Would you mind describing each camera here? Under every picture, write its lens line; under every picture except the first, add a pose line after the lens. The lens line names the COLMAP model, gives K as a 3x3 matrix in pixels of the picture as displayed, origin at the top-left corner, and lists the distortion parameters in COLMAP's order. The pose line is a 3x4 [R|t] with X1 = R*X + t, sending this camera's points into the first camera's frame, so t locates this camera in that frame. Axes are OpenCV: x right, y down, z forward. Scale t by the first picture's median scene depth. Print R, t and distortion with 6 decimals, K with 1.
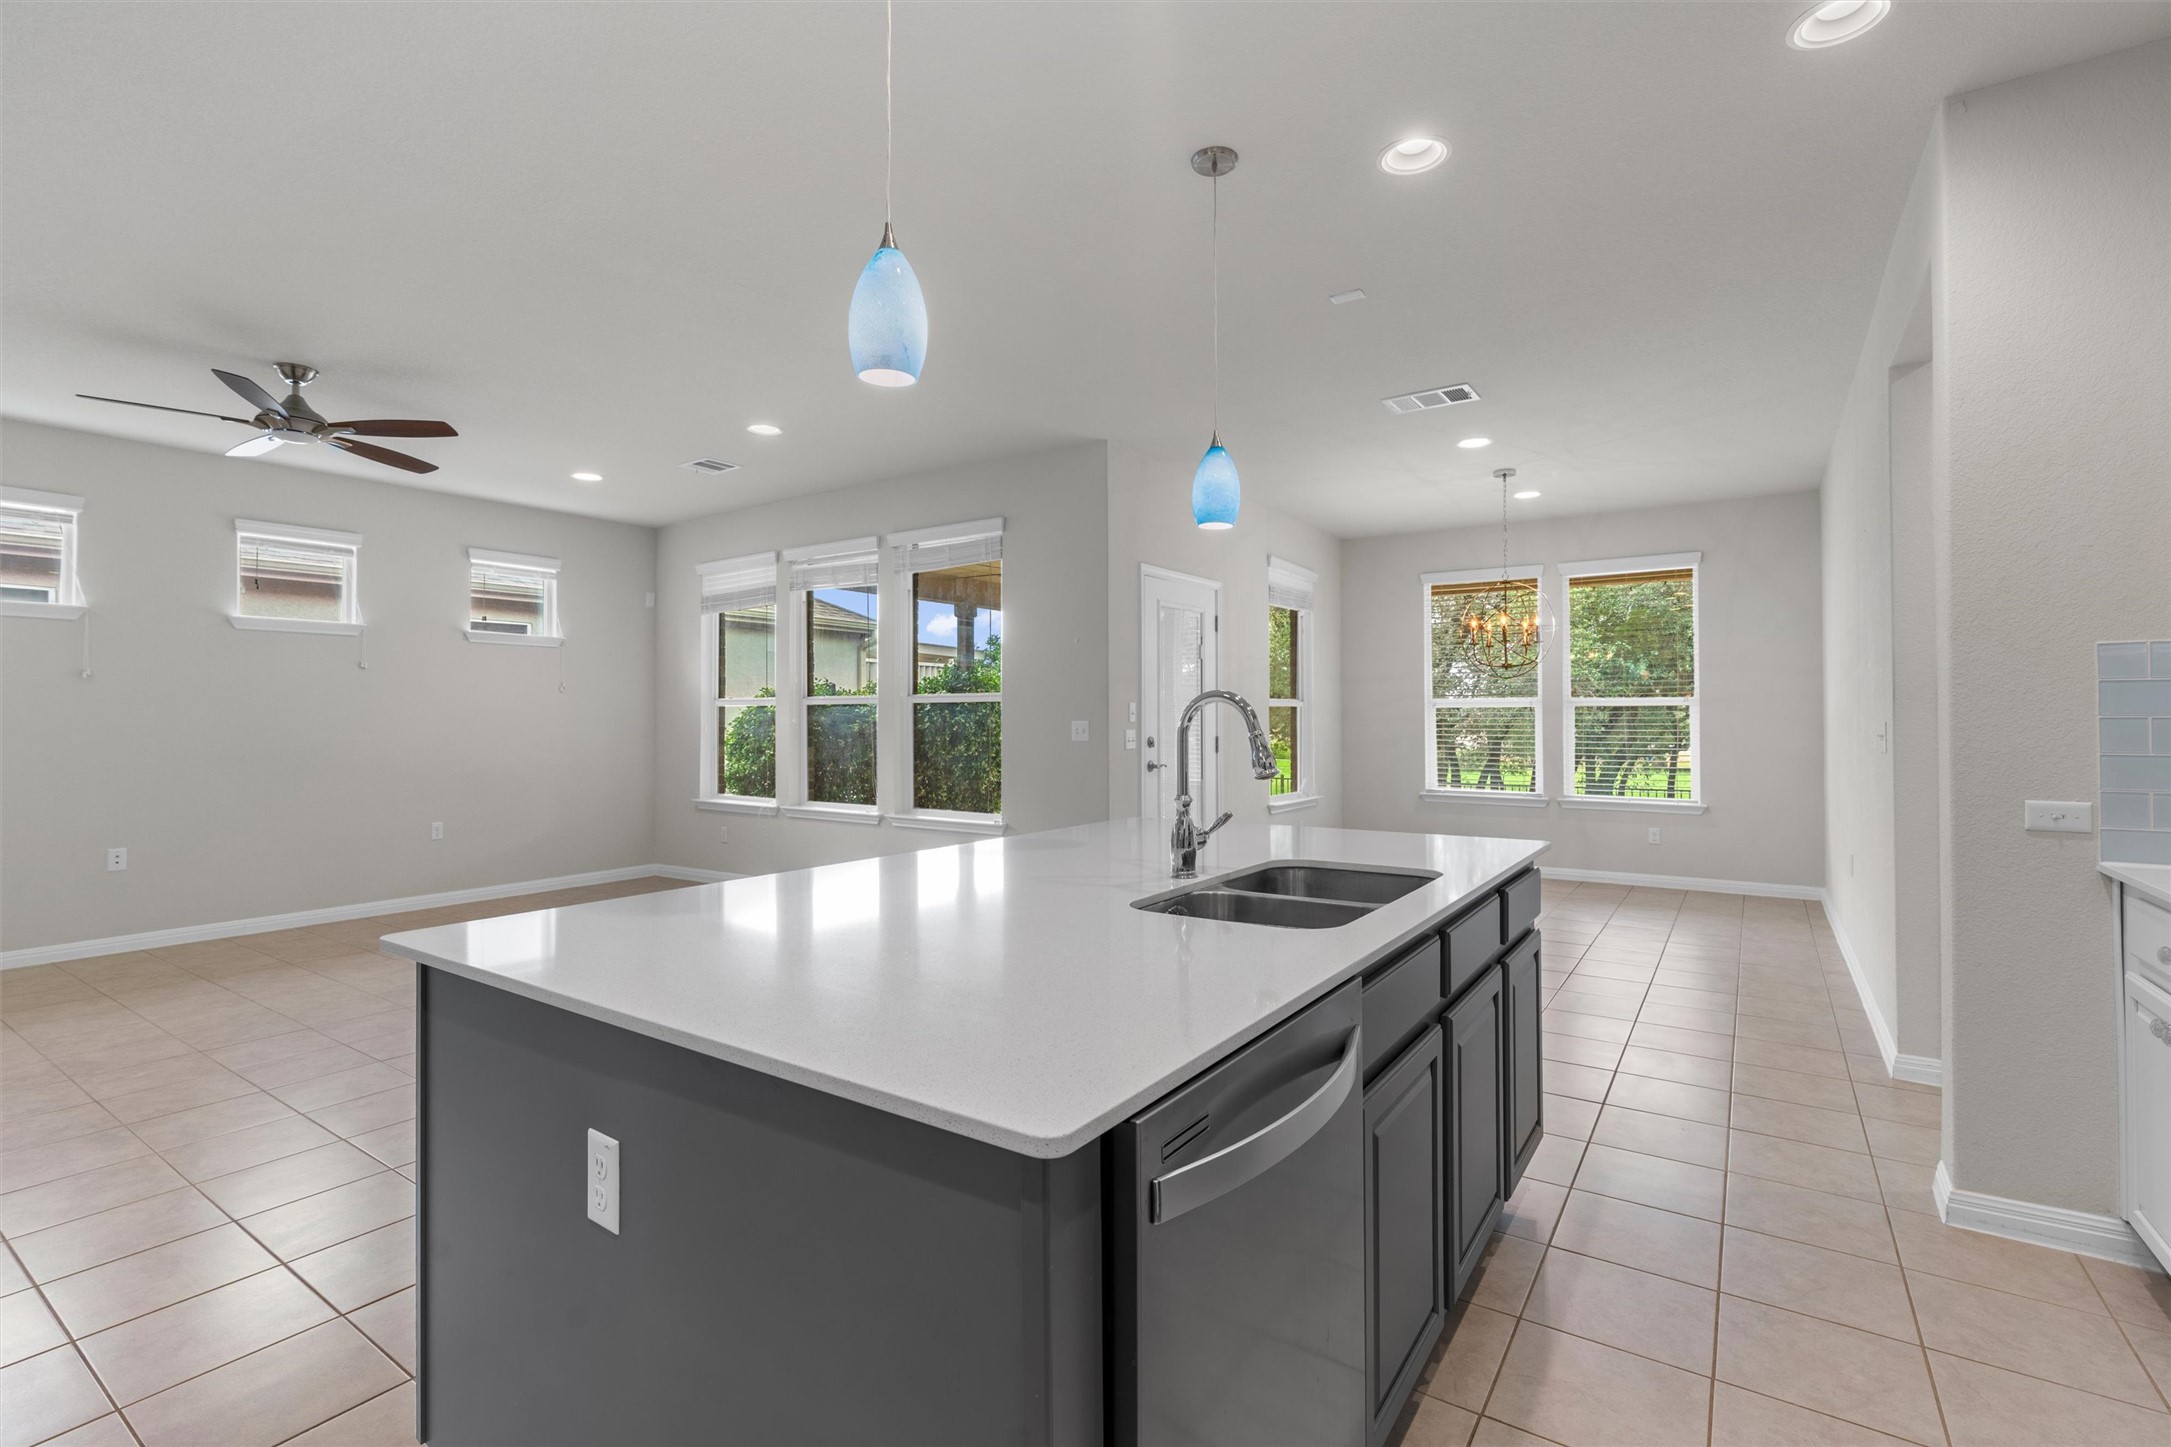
lens RADIAL K [[987.8, 0, 1091.8], [0, 987.8, 708.0], [0, 0, 1]] dist [-0.015888, 0.010264]
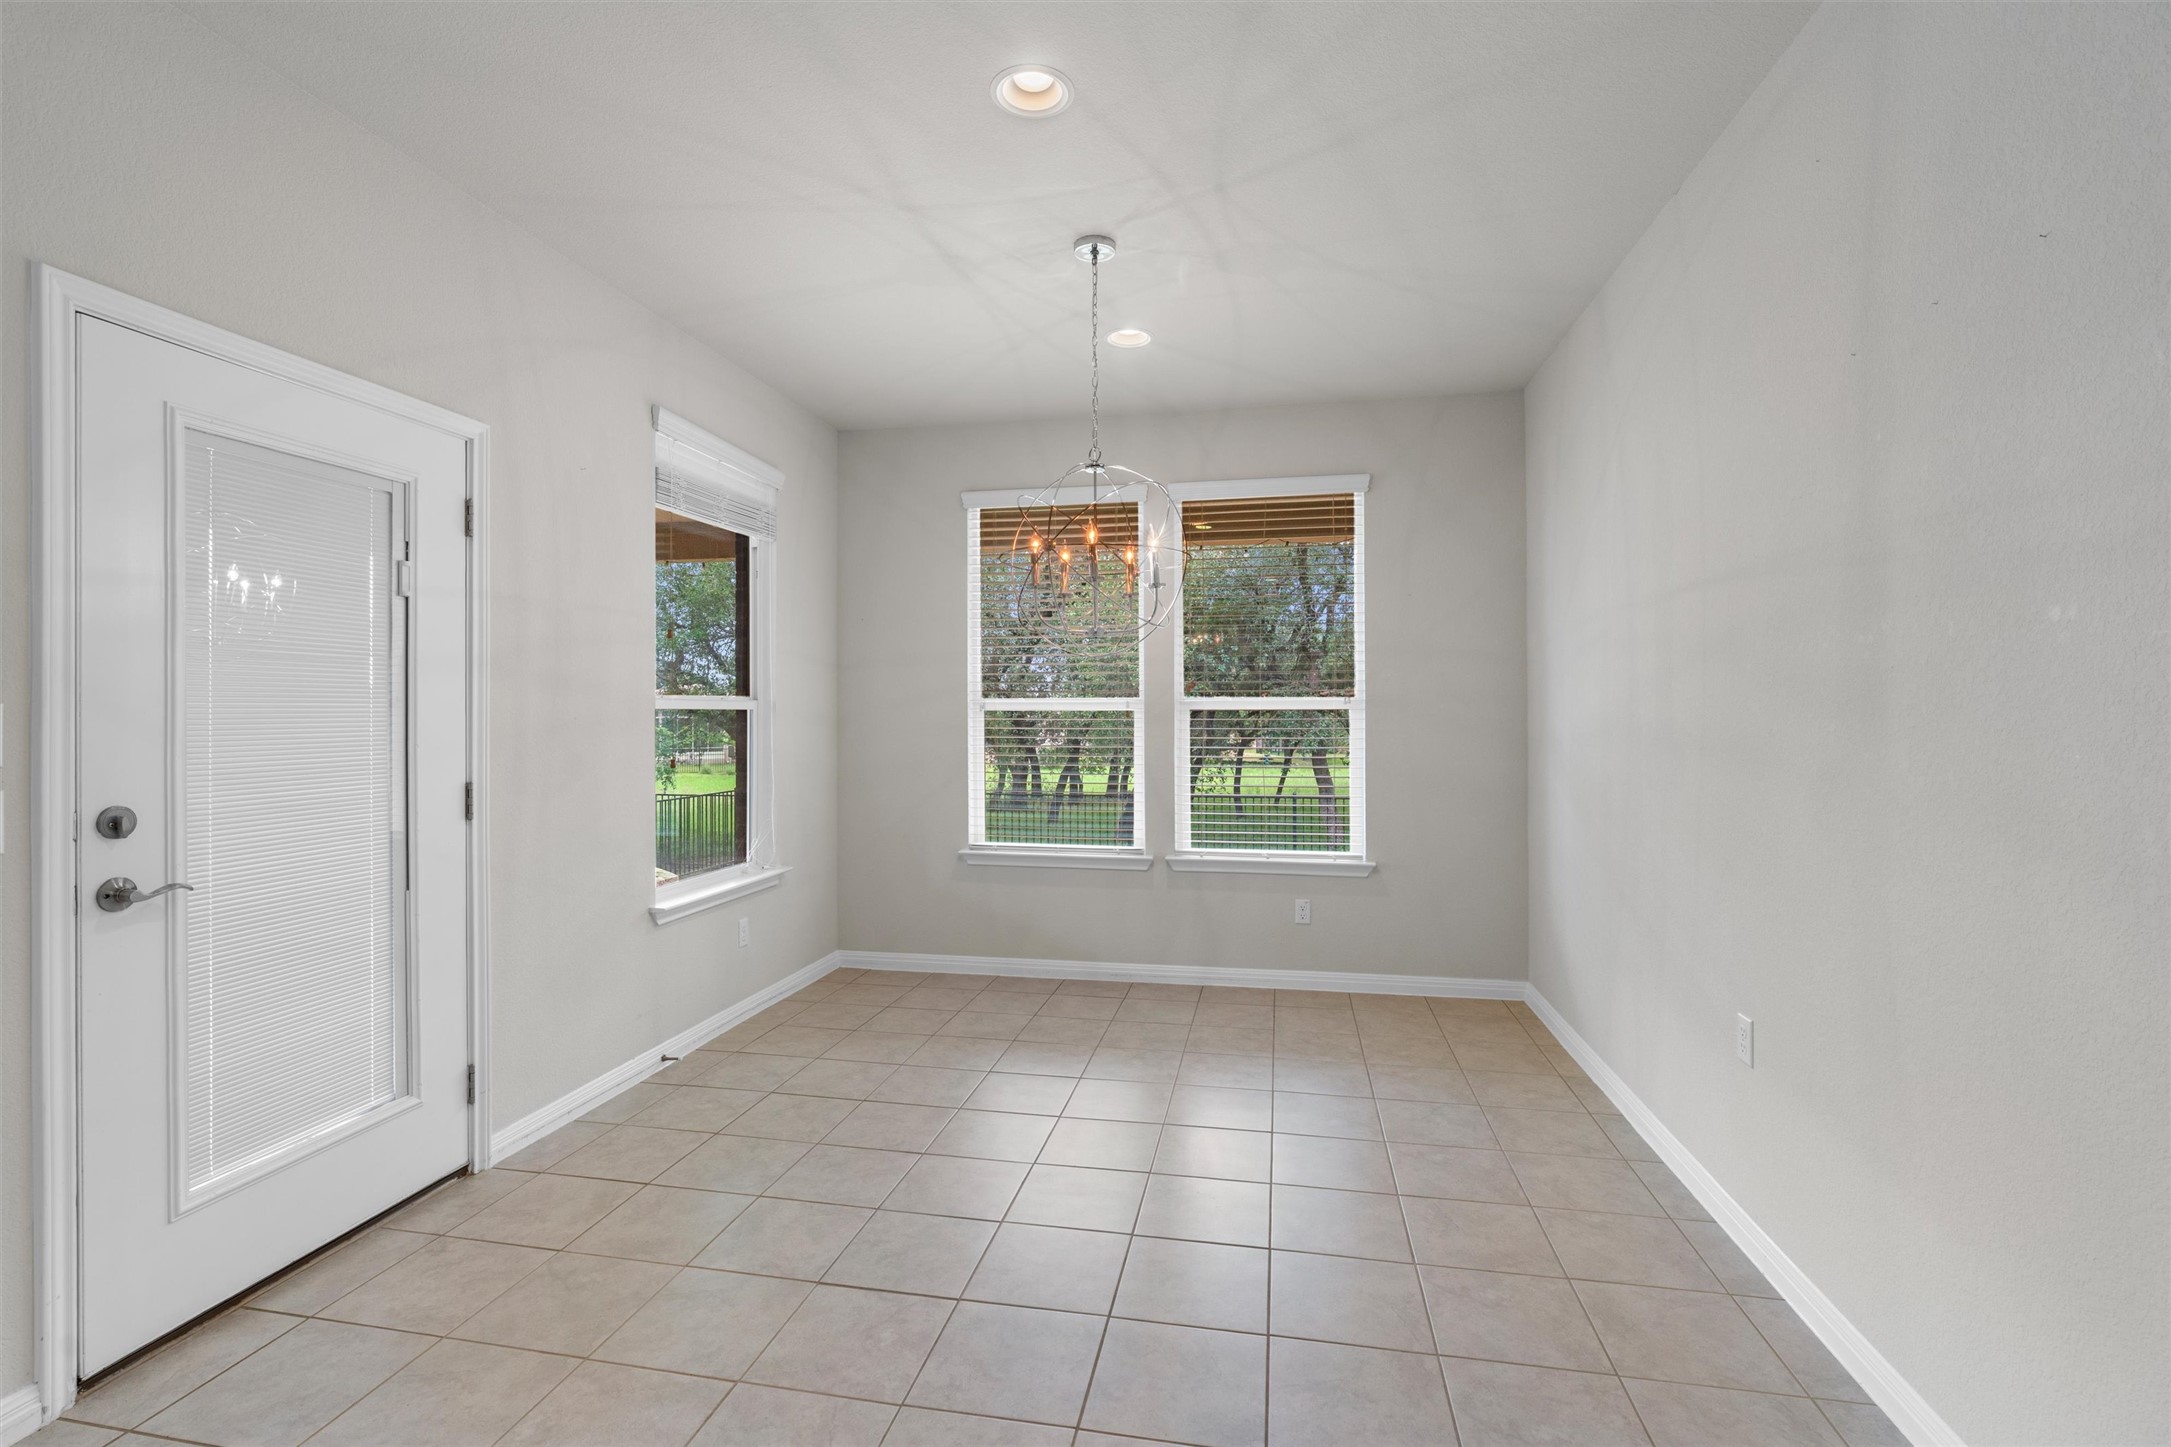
lens RADIAL K [[980.8, 0, 1085.5], [0, 980.8, 723.5], [0, 0, 1]] dist [-0.017725, 0.009911]
pose [[0.921075, -0.003188, 0.389373, 0.213946], [-0.004546, 0.999810, 0.018939, -0.005959], [-0.389360, -0.019214, 0.920885, 0.523252]]
